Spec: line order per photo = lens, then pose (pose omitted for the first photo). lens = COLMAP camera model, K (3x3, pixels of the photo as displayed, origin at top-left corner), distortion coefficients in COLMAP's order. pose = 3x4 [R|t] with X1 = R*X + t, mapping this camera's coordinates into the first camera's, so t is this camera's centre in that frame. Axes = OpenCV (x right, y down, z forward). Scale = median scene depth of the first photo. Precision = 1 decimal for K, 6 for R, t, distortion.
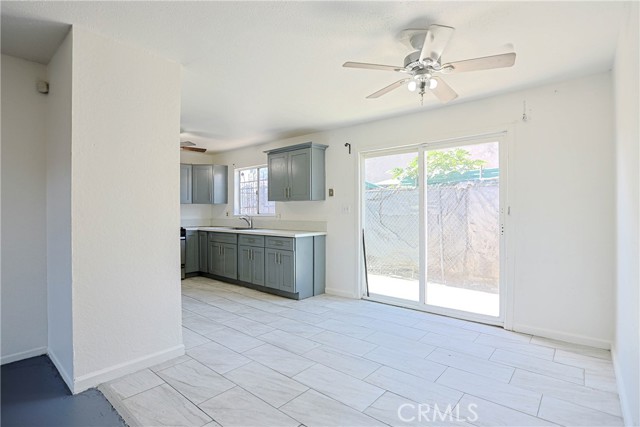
lens RADIAL K [[315.4, 0, 321.5], [0, 315.4, 214.6], [0, 0, 1]] dist [-0.043384, 0.001441]
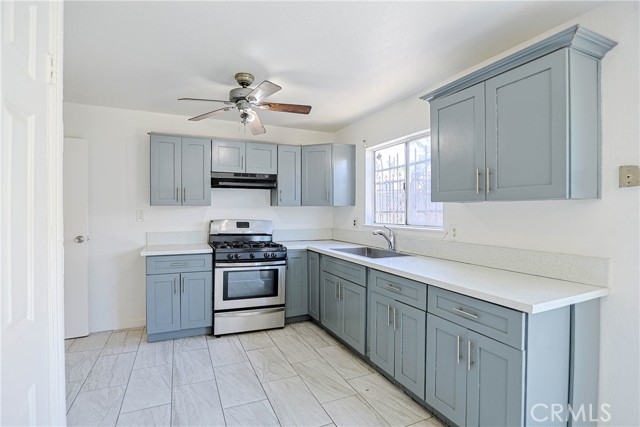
lens RADIAL K [[315.4, 0, 321.5], [0, 315.4, 214.6], [0, 0, 1]] dist [-0.043384, 0.001441]
pose [[0.907048, 0.009135, -0.420928, -0.107213], [-0.008440, 0.999958, 0.003513, -0.021203], [0.420942, 0.000366, 0.907087, 0.450464]]
